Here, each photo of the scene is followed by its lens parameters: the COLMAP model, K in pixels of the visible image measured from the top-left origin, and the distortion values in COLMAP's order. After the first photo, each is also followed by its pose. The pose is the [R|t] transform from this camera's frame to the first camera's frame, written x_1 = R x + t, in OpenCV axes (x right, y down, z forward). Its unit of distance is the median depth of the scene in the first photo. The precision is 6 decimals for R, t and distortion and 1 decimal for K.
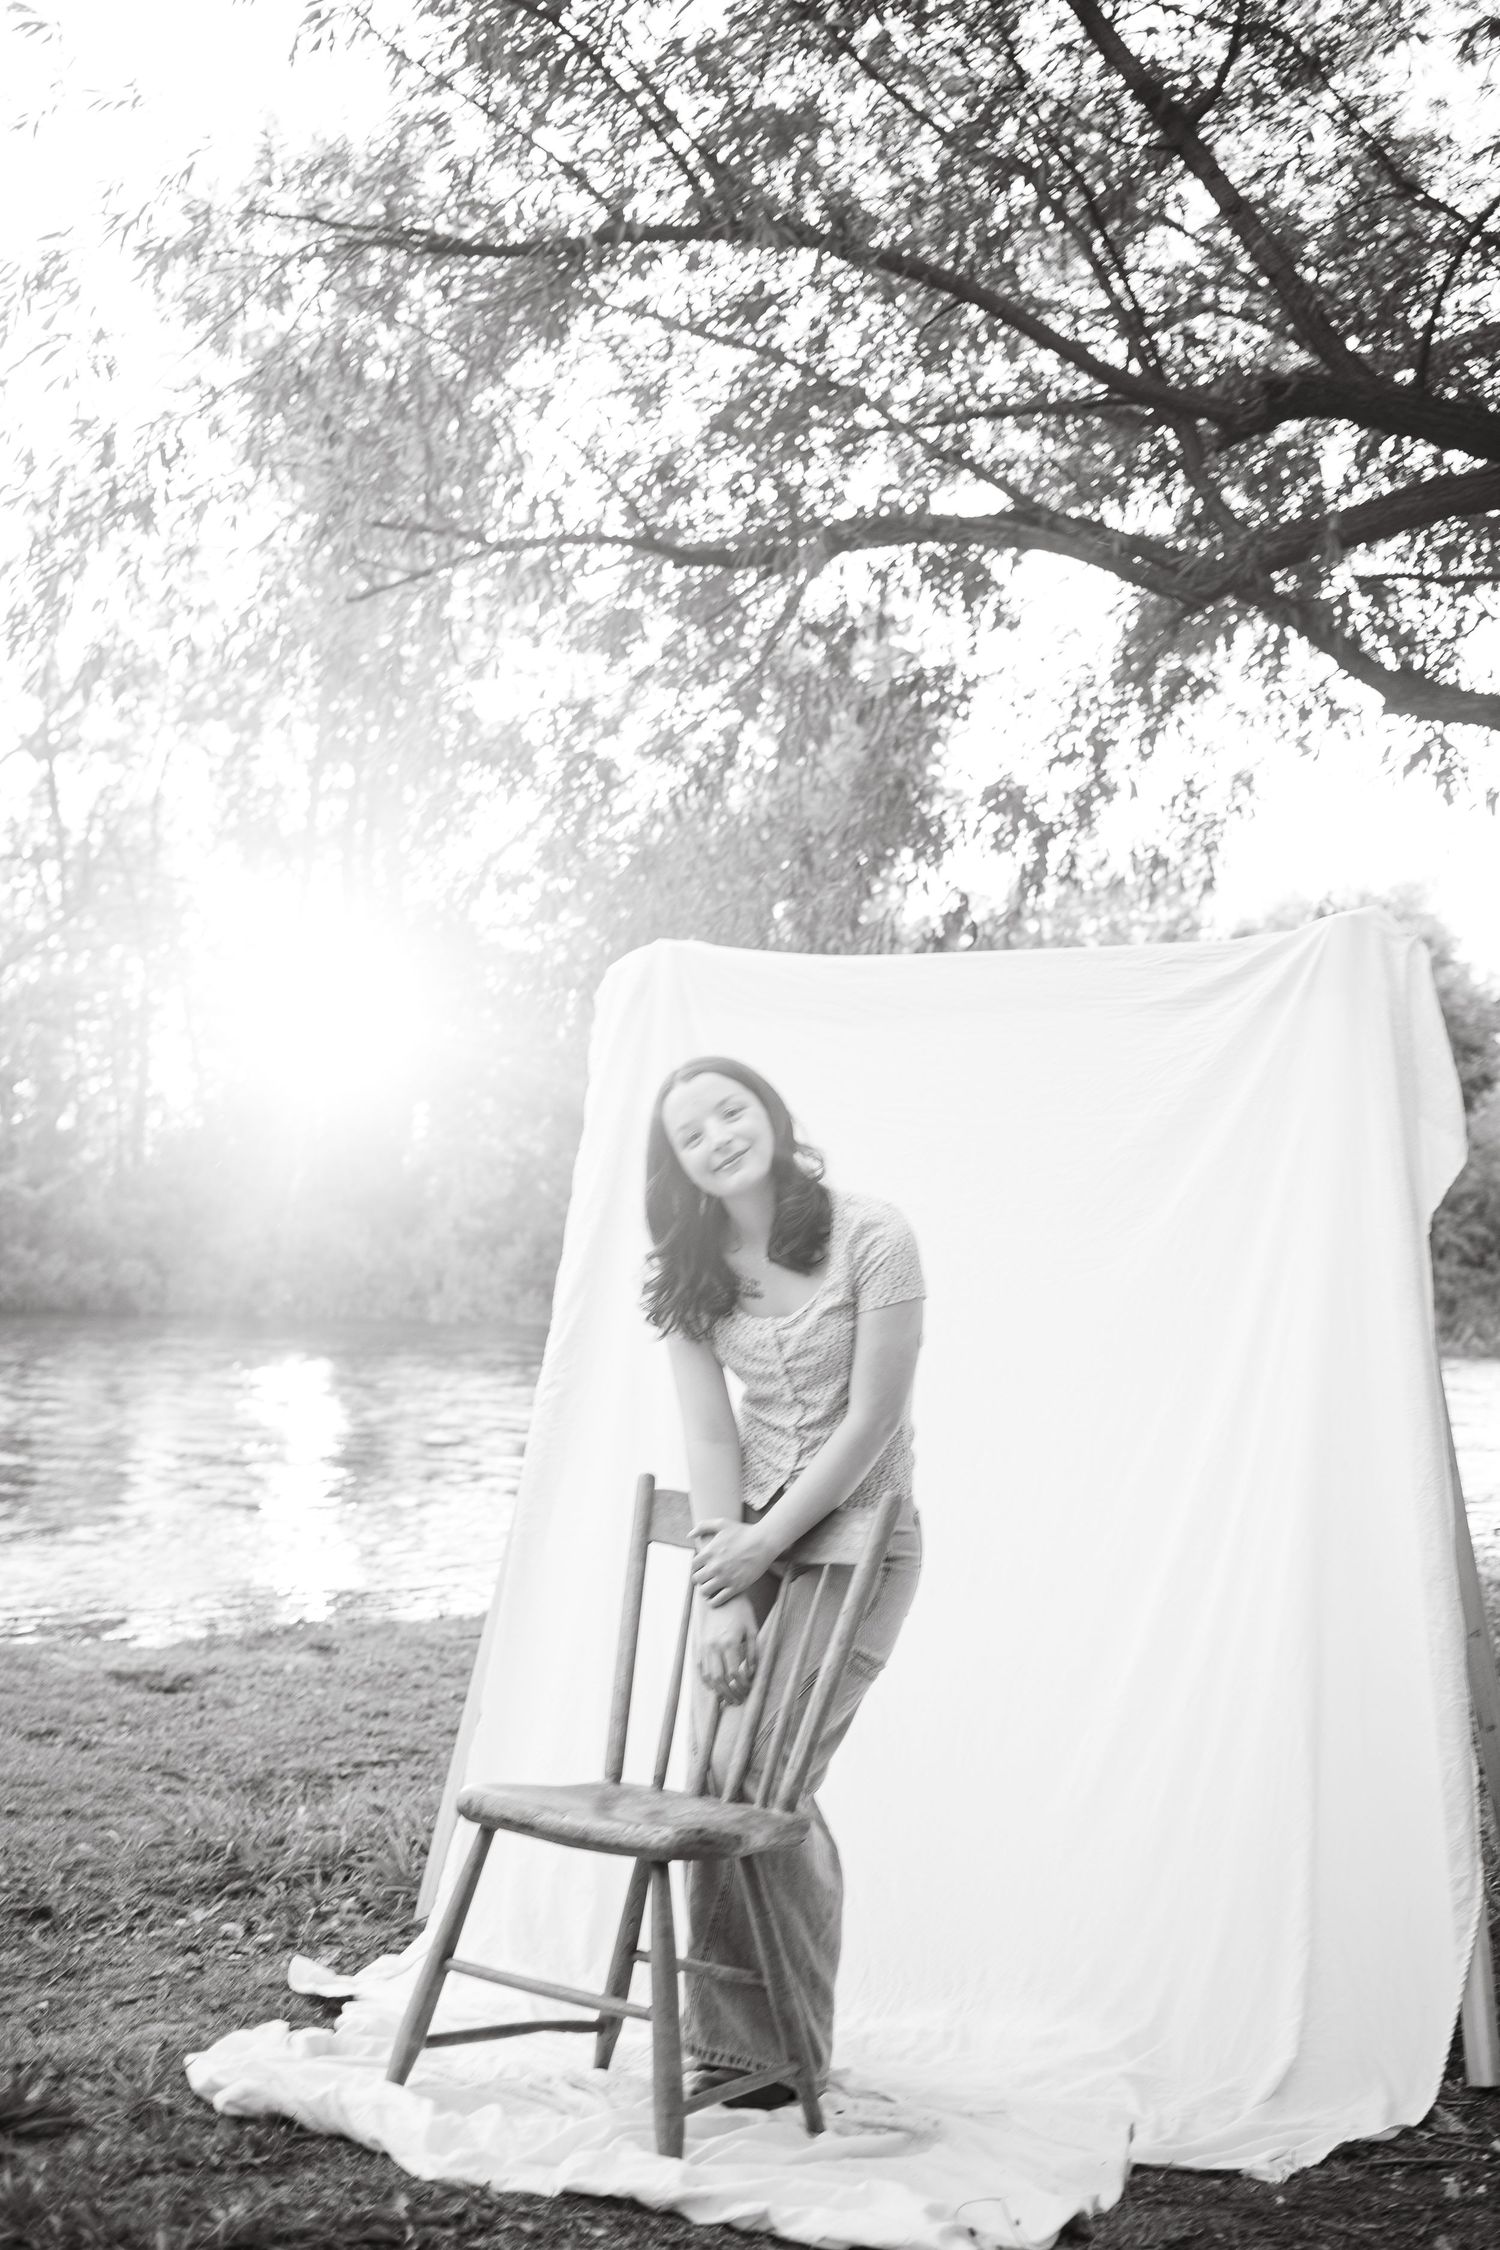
lens RADIAL K [[2495.1, 0, 747.8], [0, 2495.1, 1119.3], [0, 0, 1]] dist [-0.035764, 0.042252]
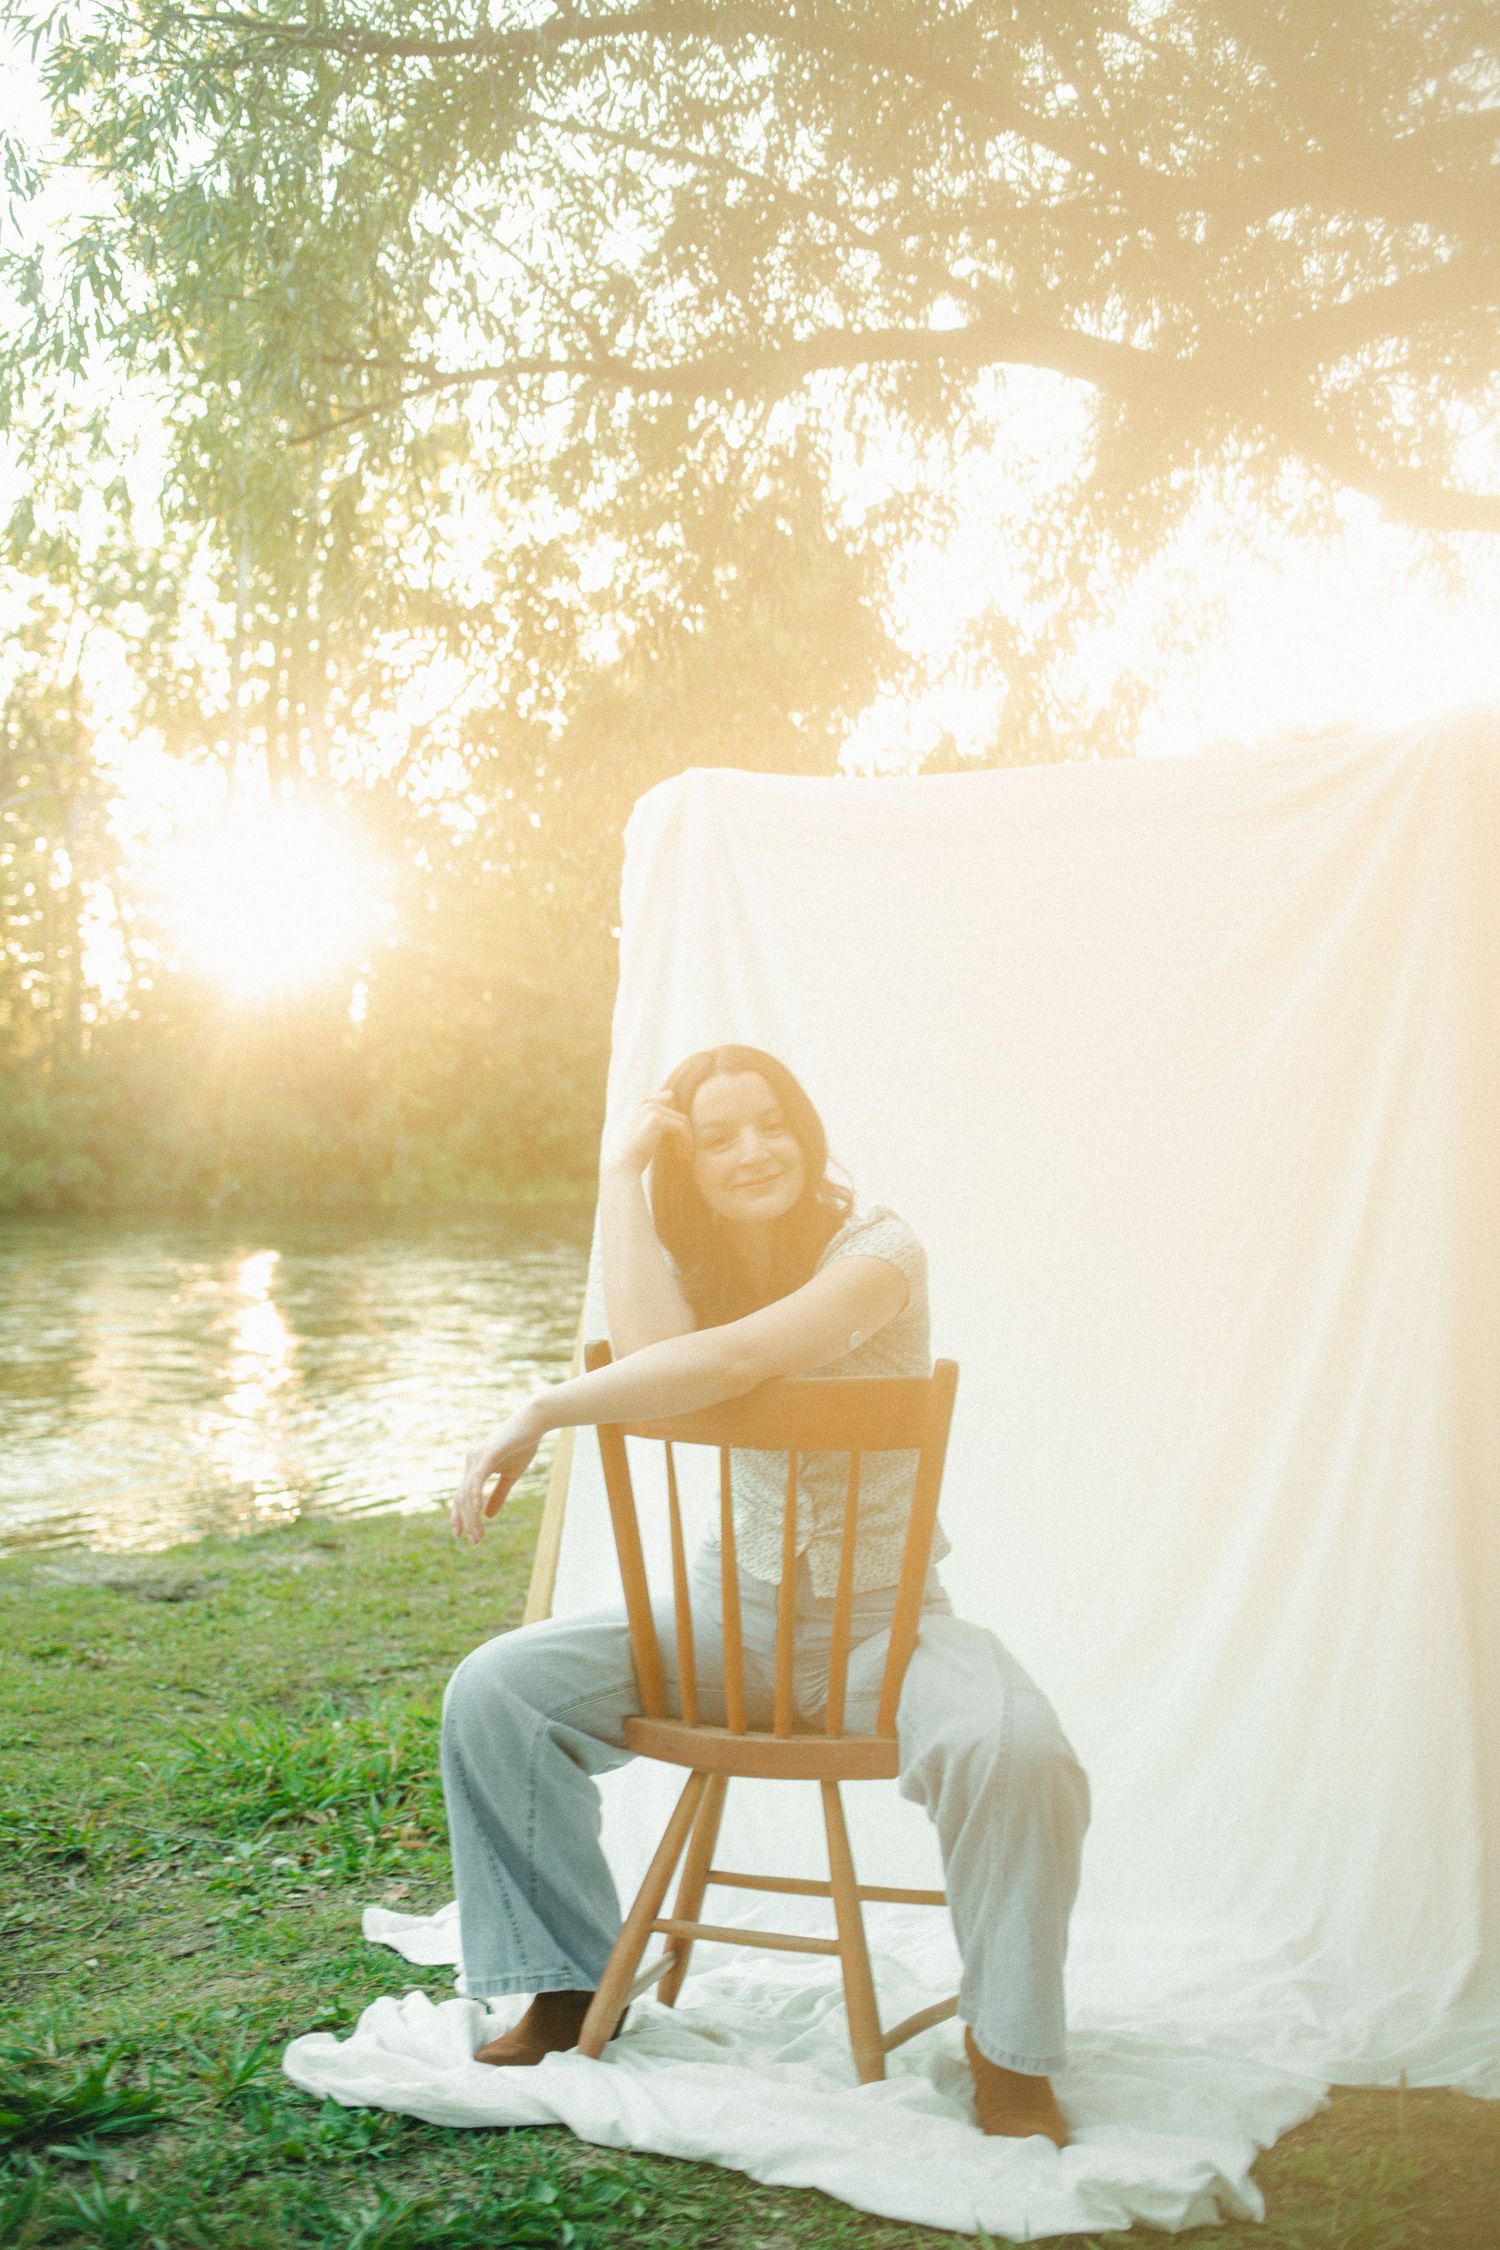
lens RADIAL K [[2495.1, 0, 747.8], [0, 2495.1, 1119.3], [0, 0, 1]] dist [-0.035764, 0.042252]
pose [[0.998697, -0.044876, 0.024307, -0.039025], [0.043533, 0.997635, 0.053187, 0.007628], [-0.026637, -0.052060, 0.998289, 0.075353]]
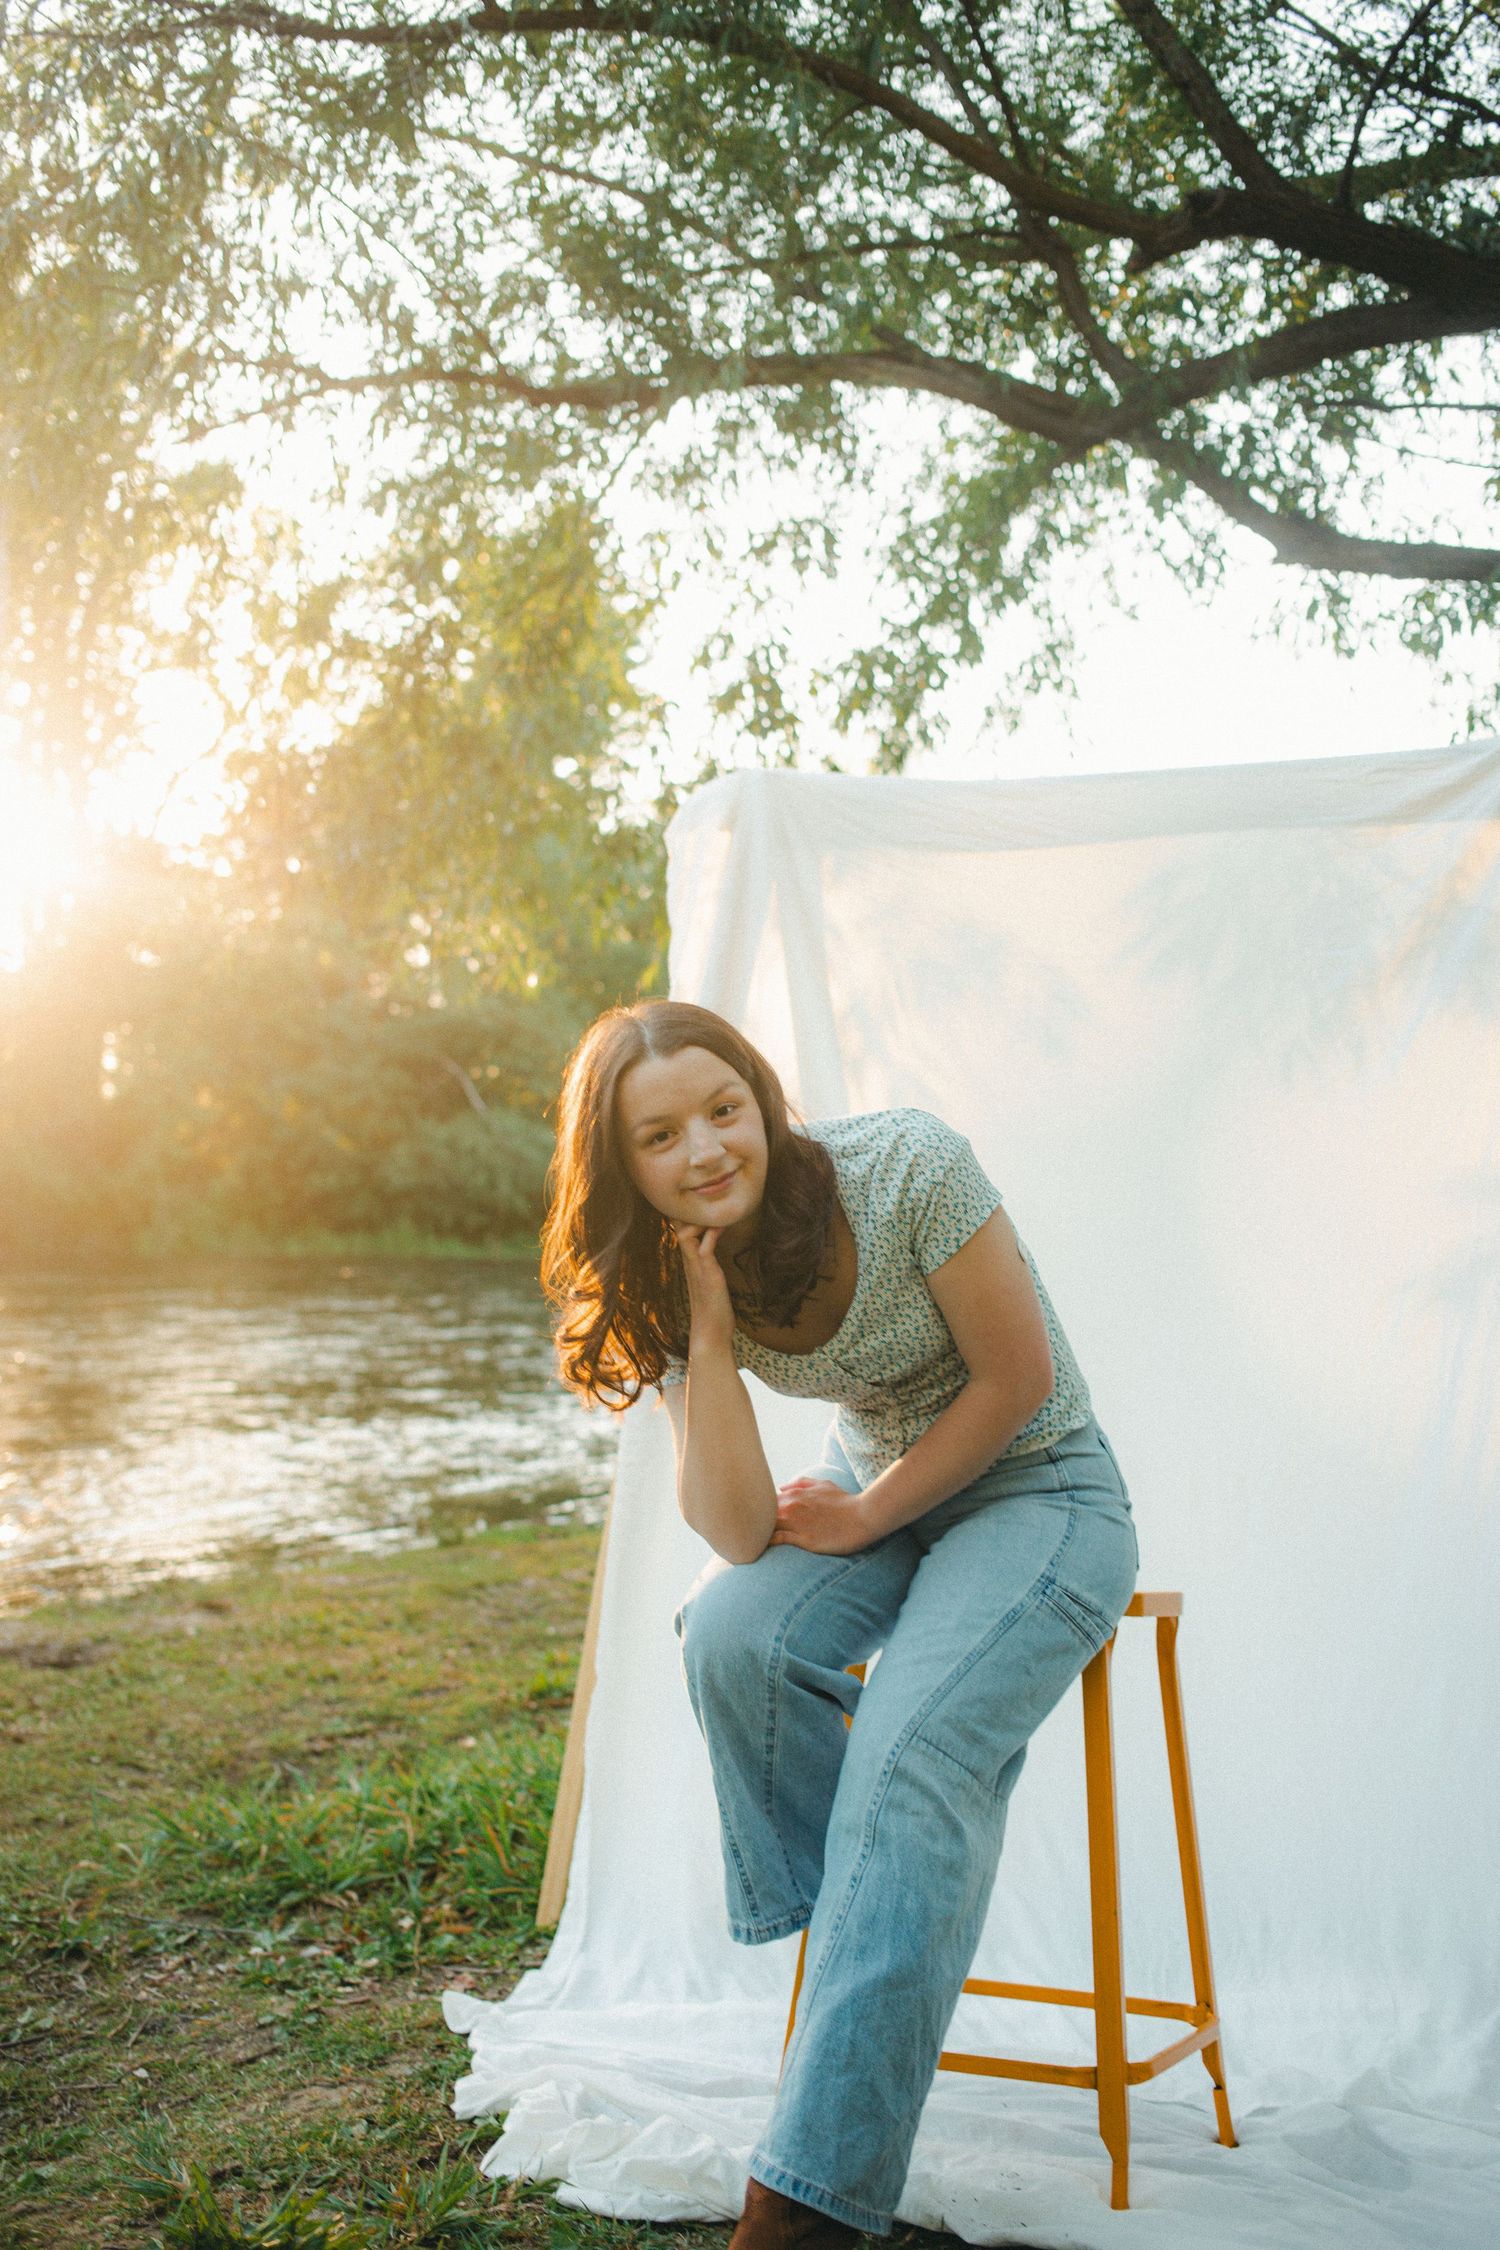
lens RADIAL K [[2499.6, 0, 748.9], [0, 2499.6, 1117.1], [0, 0, 1]] dist [-0.033367, 0.028915]
pose [[0.991082, -0.037443, 0.127882, -0.135020], [0.033336, 0.998862, 0.034111, 0.017670], [-0.129014, -0.029544, 0.991203, 0.133959]]
